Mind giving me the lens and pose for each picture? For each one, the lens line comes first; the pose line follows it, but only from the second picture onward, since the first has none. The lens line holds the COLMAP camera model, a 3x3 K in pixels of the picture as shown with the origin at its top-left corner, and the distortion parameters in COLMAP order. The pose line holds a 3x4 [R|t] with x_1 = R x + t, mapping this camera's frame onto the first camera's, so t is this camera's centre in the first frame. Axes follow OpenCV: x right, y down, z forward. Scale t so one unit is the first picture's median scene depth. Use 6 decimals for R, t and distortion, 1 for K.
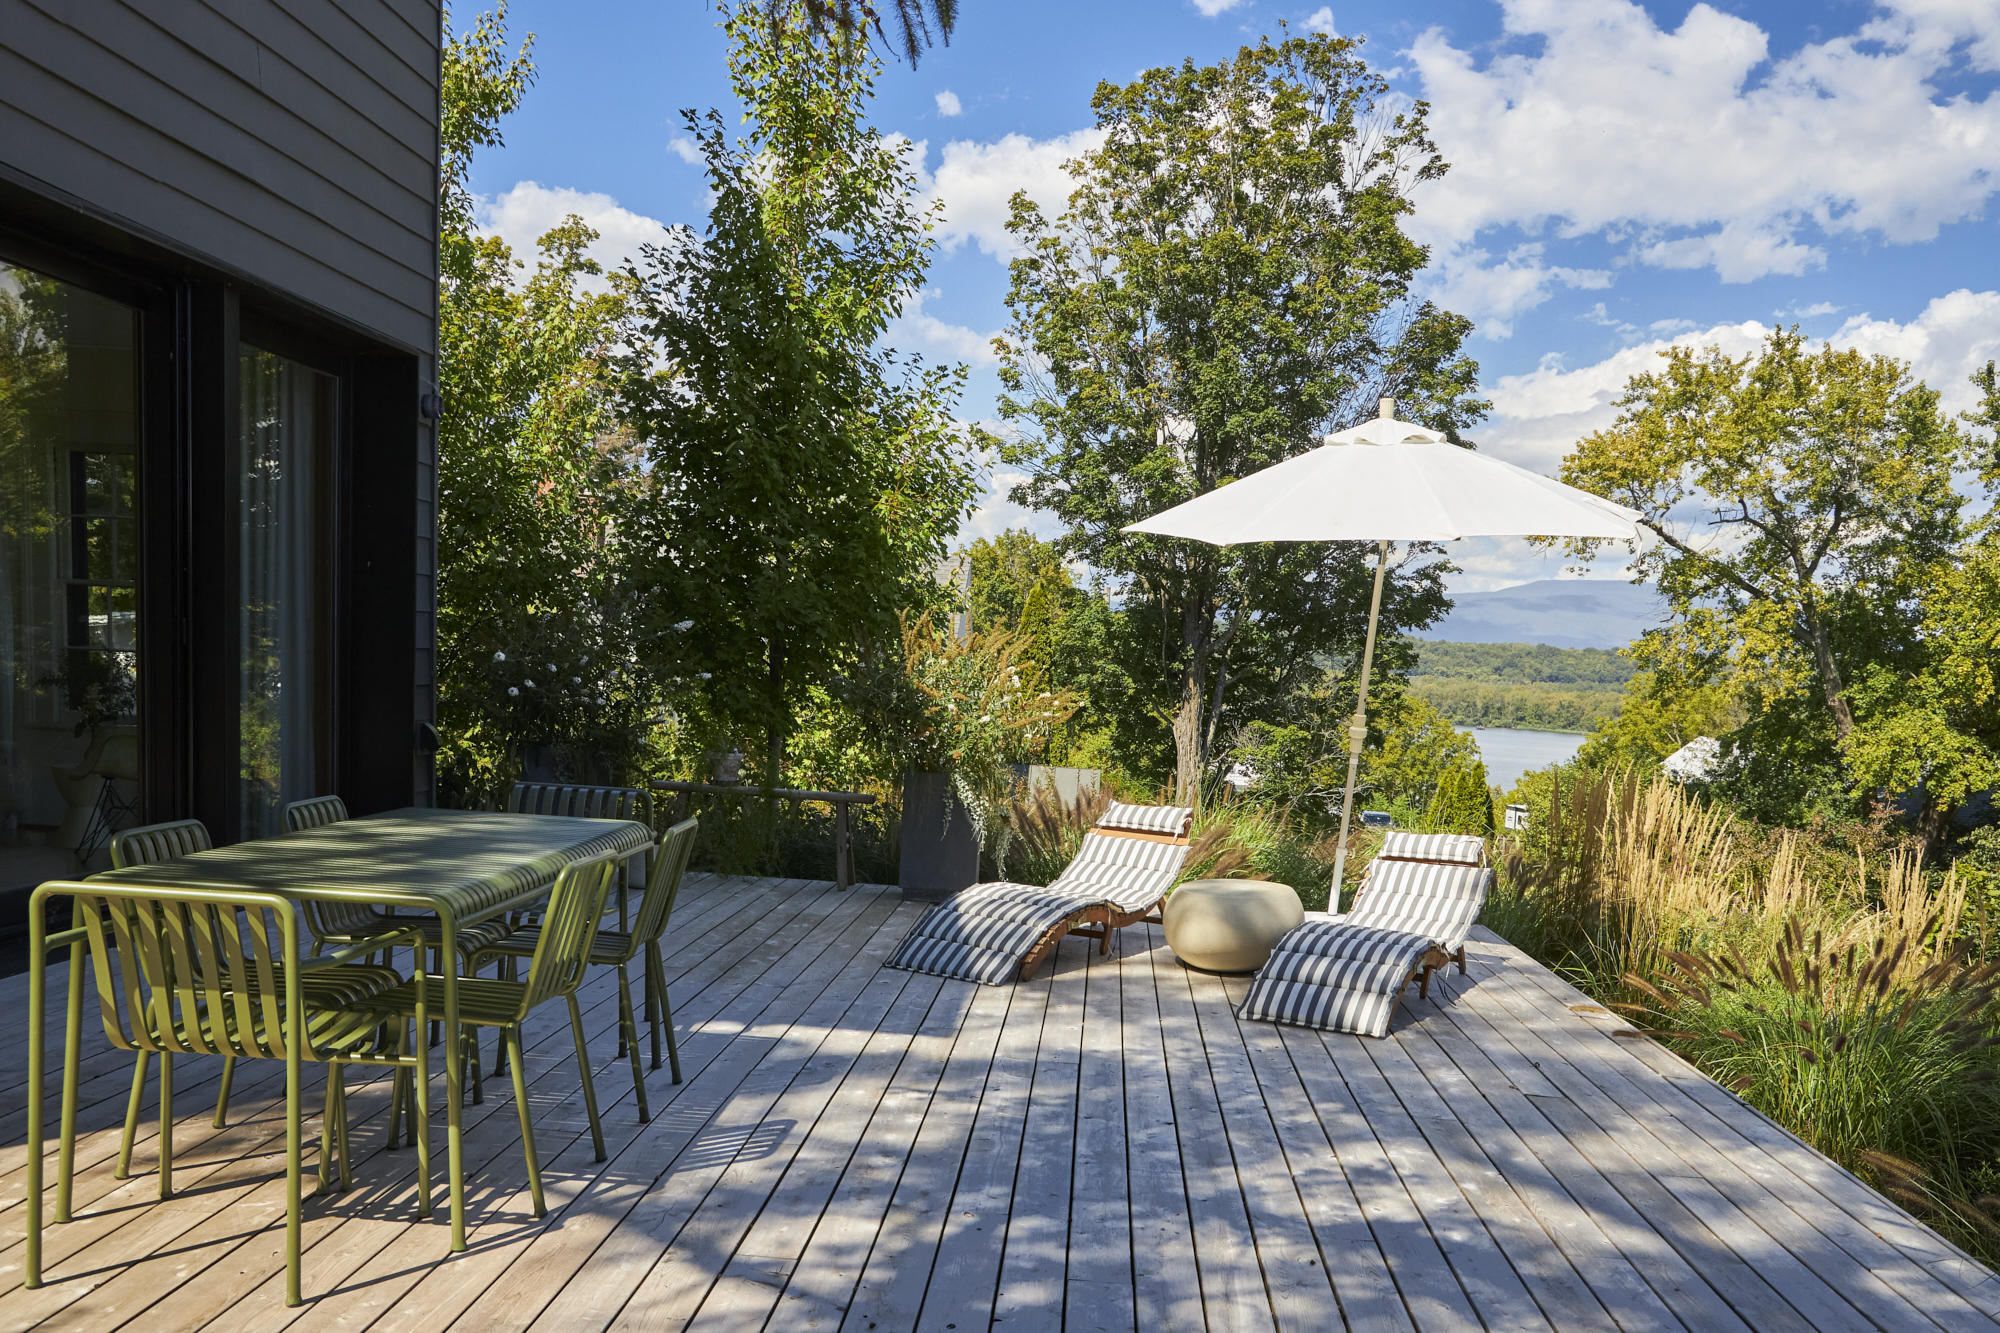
lens RADIAL K [[1806.5, 0, 1003.4], [0, 1806.5, 737.2], [0, 0, 1]] dist [0.001374, 0.011063]
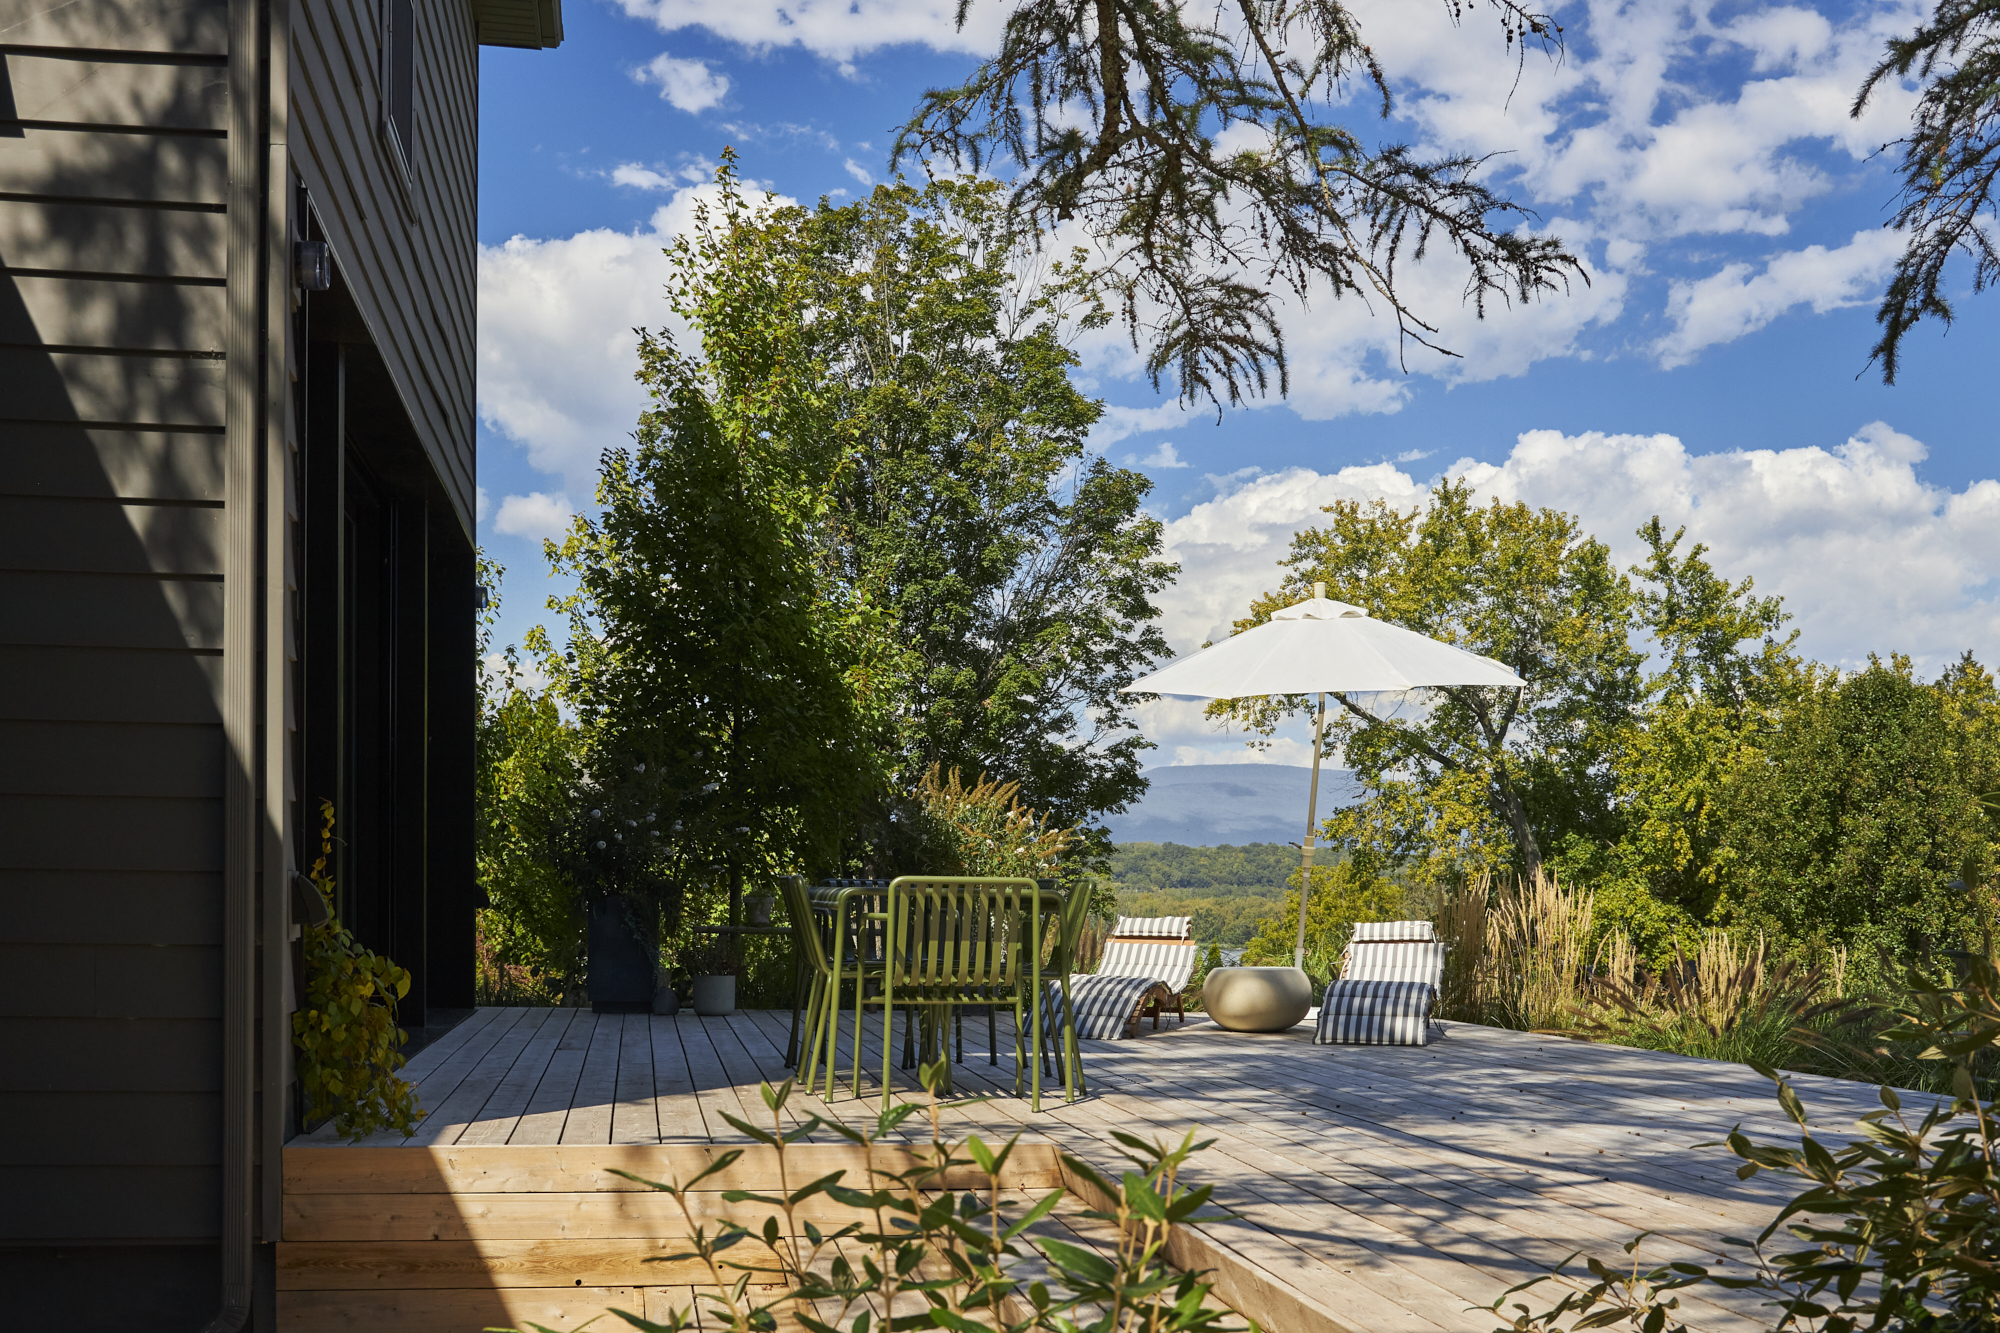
lens RADIAL K [[2269.9, 0, 1000.6], [0, 2269.9, 674.5], [0, 0, 1]] dist [-0.016719, 0.000000]
pose [[0.975440, -0.024643, 0.218882, -0.065501], [0.053639, 0.990382, -0.127539, 0.012403], [-0.213634, 0.136148, 0.967380, -0.087695]]
